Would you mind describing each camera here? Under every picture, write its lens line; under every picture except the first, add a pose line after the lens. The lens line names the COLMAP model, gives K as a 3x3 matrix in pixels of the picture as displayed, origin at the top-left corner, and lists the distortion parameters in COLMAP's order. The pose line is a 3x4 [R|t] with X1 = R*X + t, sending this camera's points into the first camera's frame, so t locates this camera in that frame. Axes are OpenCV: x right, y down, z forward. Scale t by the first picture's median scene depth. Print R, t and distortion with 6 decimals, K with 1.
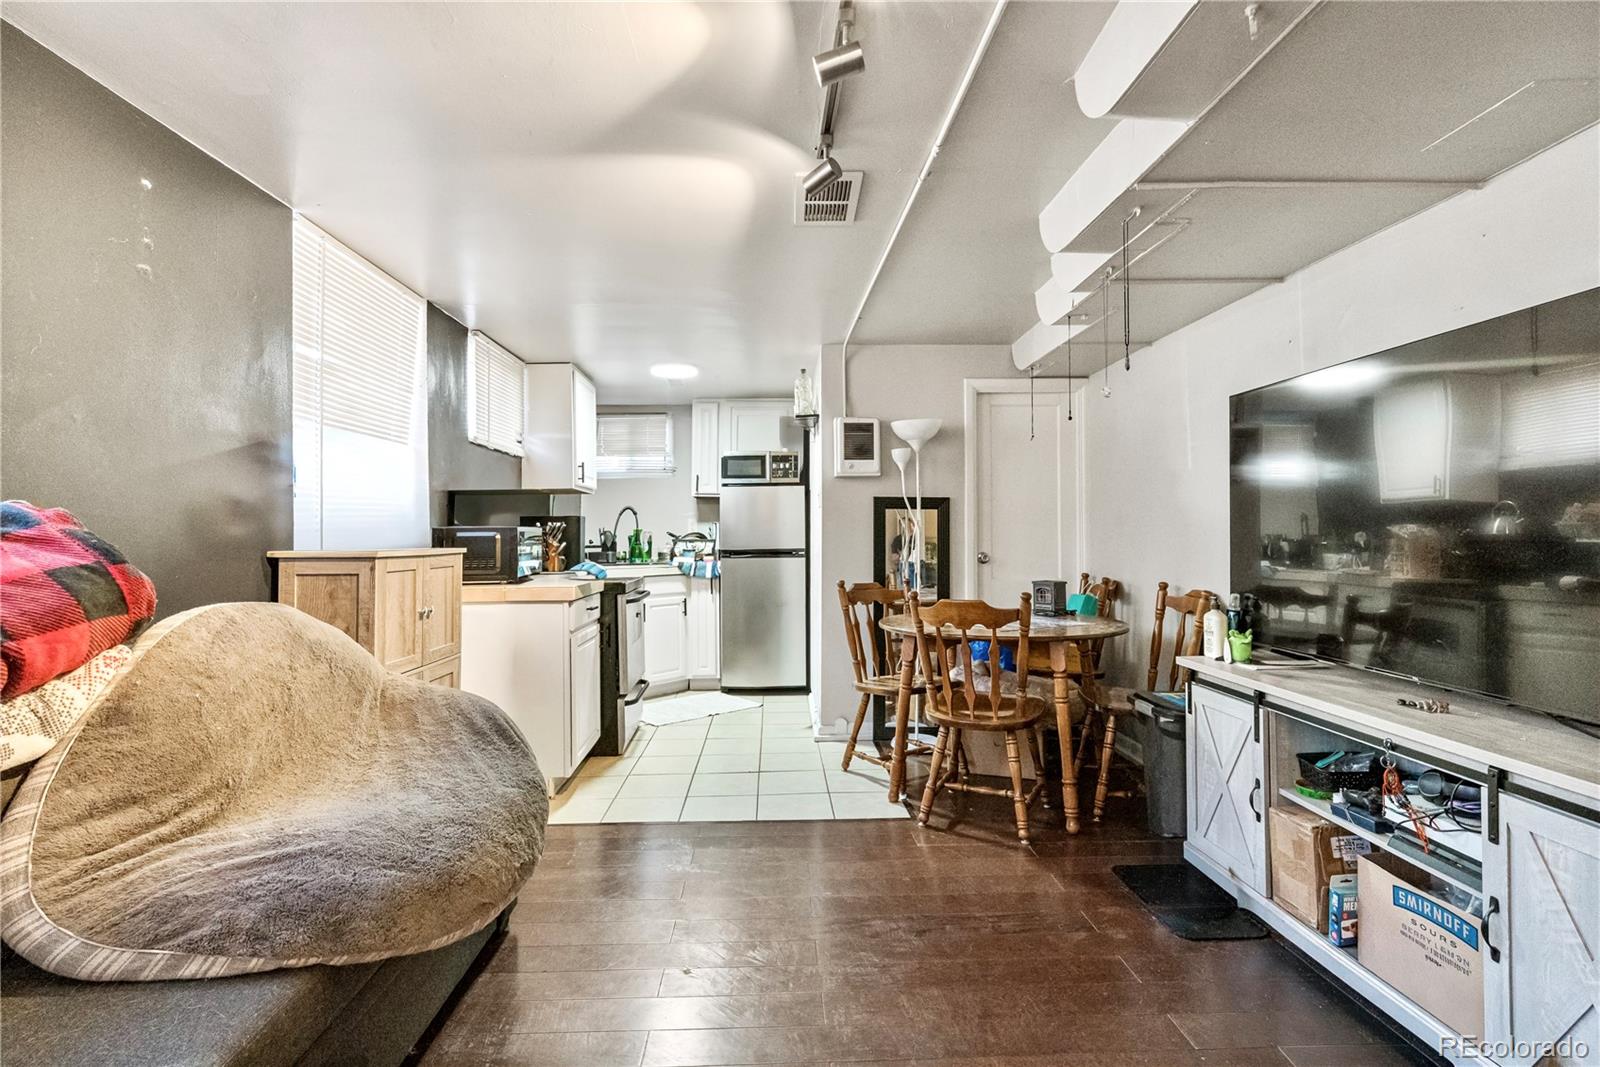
lens RADIAL K [[741.0, 0, 795.6], [0, 741.0, 519.3], [0, 0, 1]] dist [-0.009576, 0.004236]
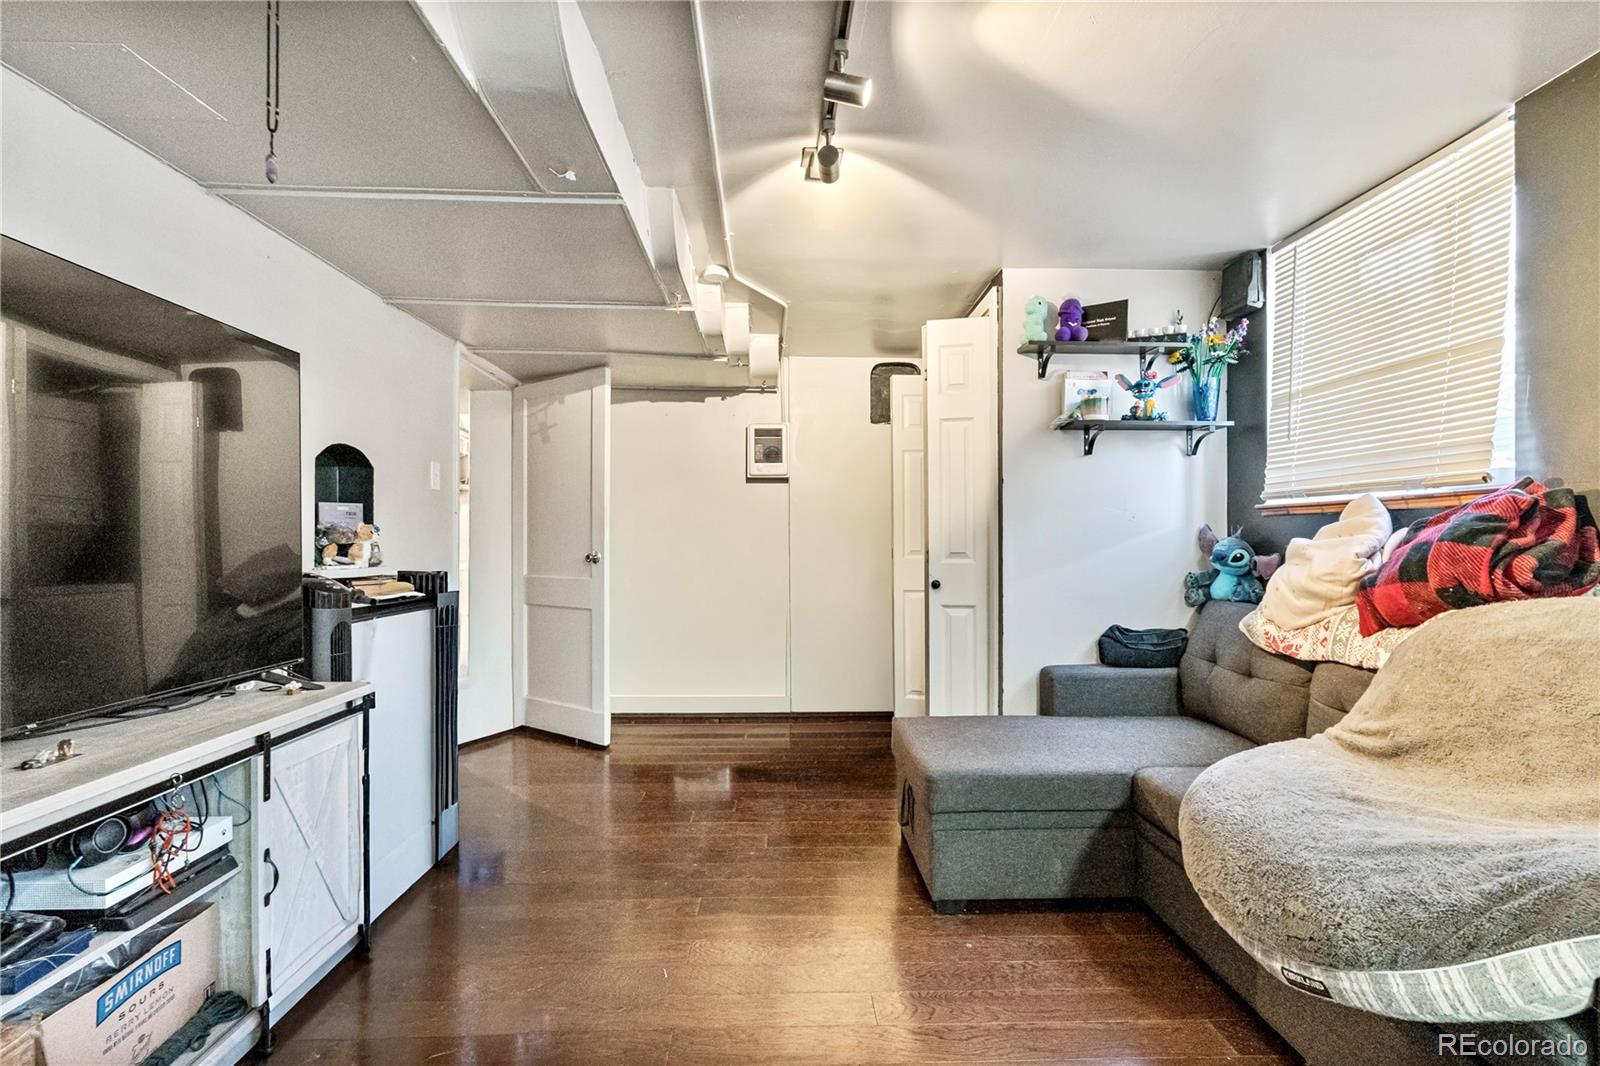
lens RADIAL K [[741.0, 0, 789.6], [0, 741.0, 536.4], [0, 0, 1]] dist [-0.009576, 0.004236]
pose [[-0.999913, 0.006651, 0.011371, 0.053197], [0.006338, 0.999606, -0.027339, 0.028450], [-0.011548, -0.027265, -0.999562, 0.809081]]
